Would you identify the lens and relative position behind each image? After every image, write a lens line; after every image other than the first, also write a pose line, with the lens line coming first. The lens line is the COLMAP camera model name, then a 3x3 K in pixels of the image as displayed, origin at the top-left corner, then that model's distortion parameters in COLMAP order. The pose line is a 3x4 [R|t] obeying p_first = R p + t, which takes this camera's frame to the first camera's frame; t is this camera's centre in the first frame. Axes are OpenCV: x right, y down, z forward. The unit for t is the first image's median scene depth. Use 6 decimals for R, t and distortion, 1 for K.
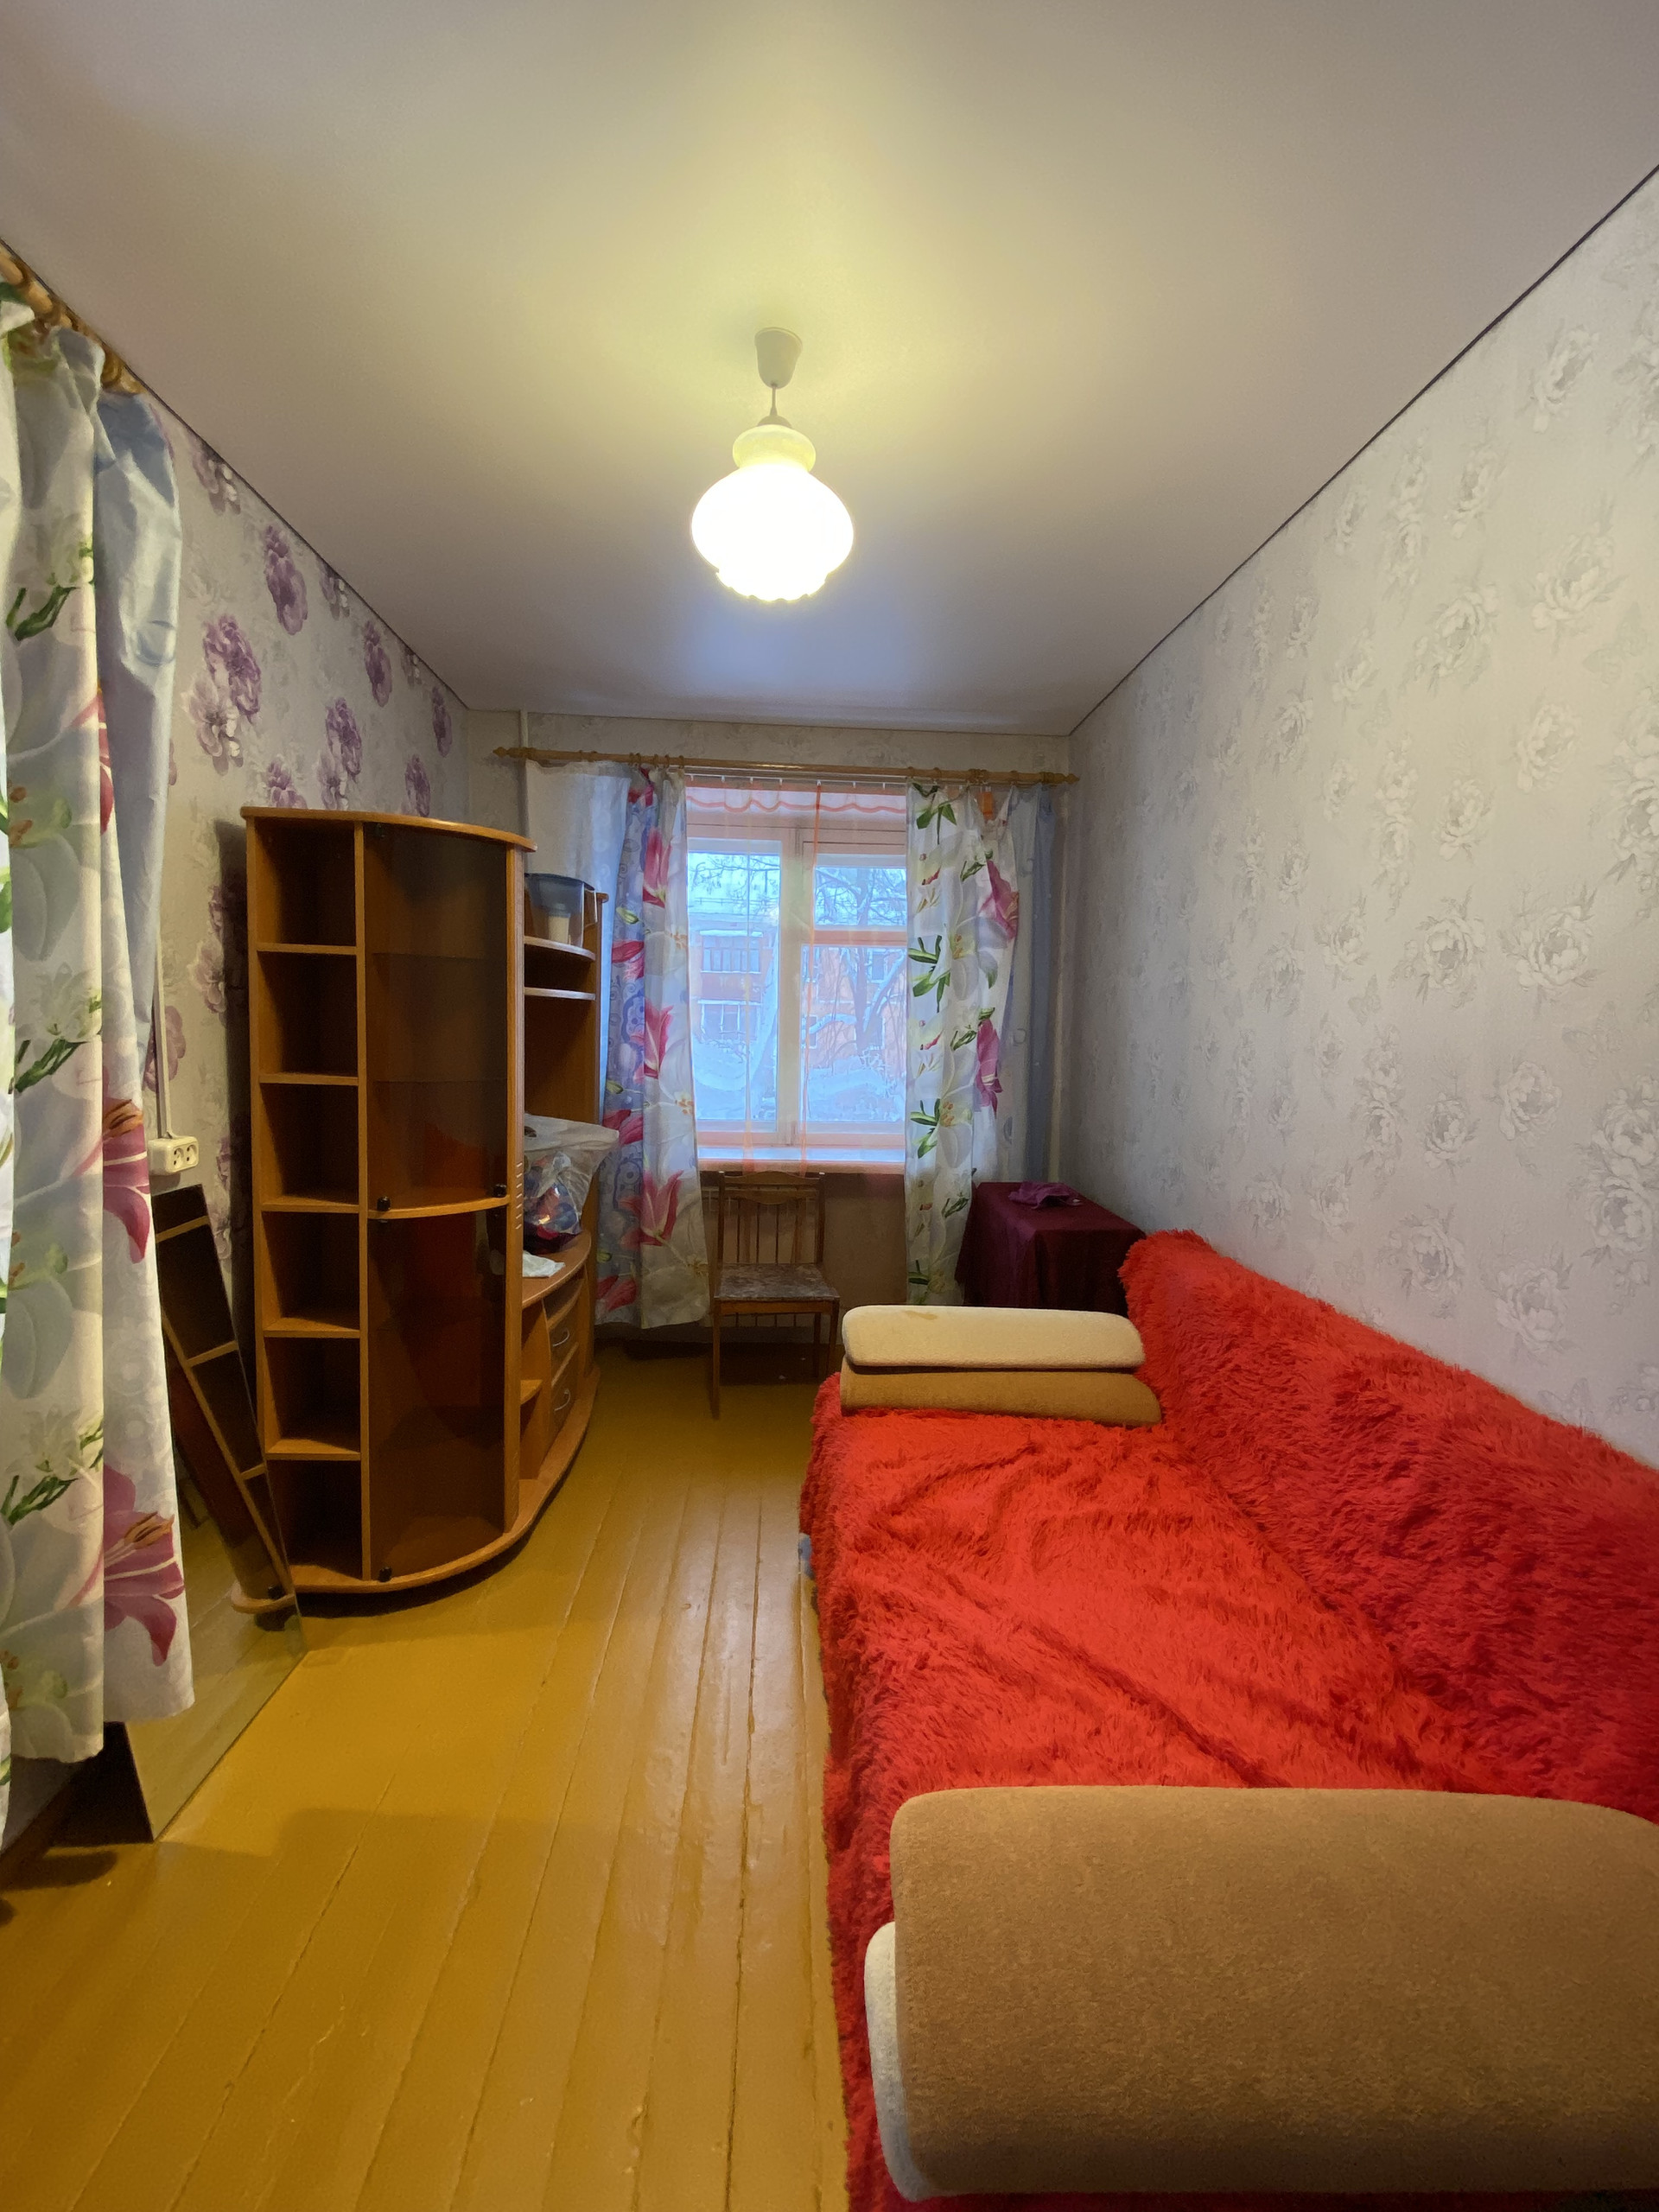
lens RADIAL K [[997.4, 0, 840.8], [0, 997.4, 1108.0], [0, 0, 1]] dist [0.024872, -0.020478]
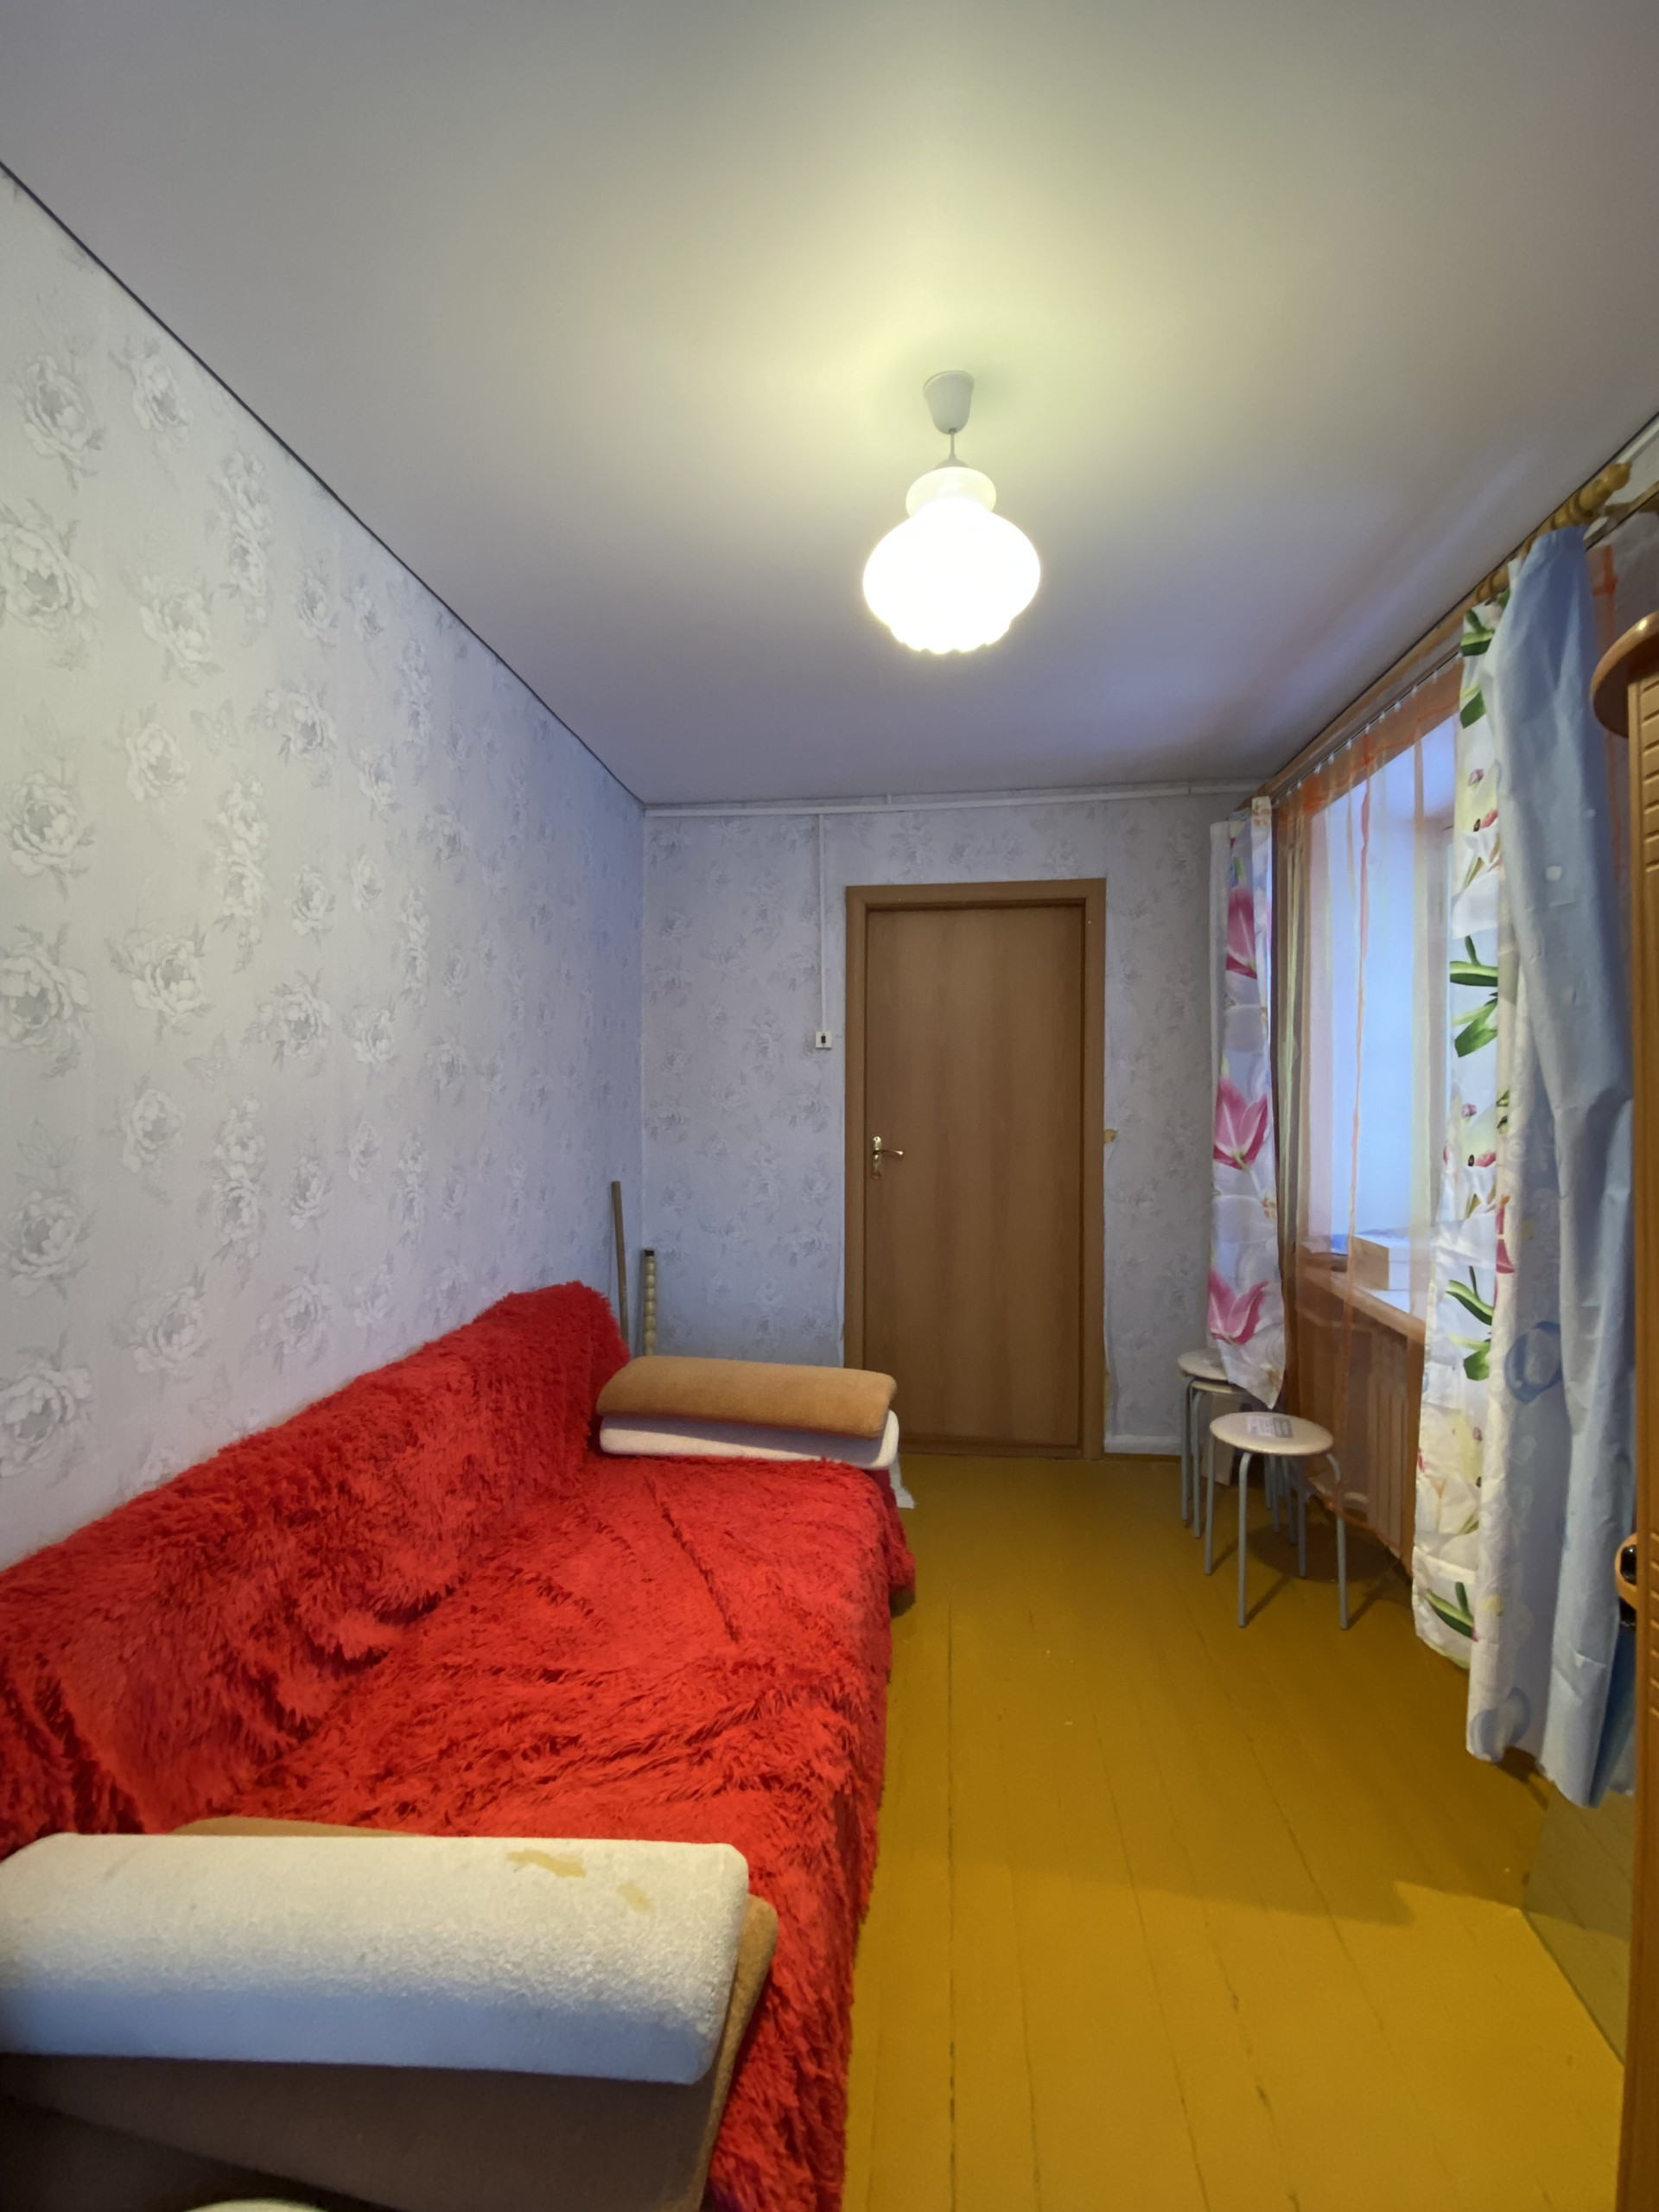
lens RADIAL K [[997.4, 0, 840.2], [0, 997.4, 1114.8], [0, 0, 1]] dist [0.024872, -0.020478]
pose [[-0.986379, -0.027624, 0.162151, -0.095681], [-0.009751, 0.993883, 0.110002, -0.134397], [-0.164198, 0.106923, -0.980615, 1.444759]]
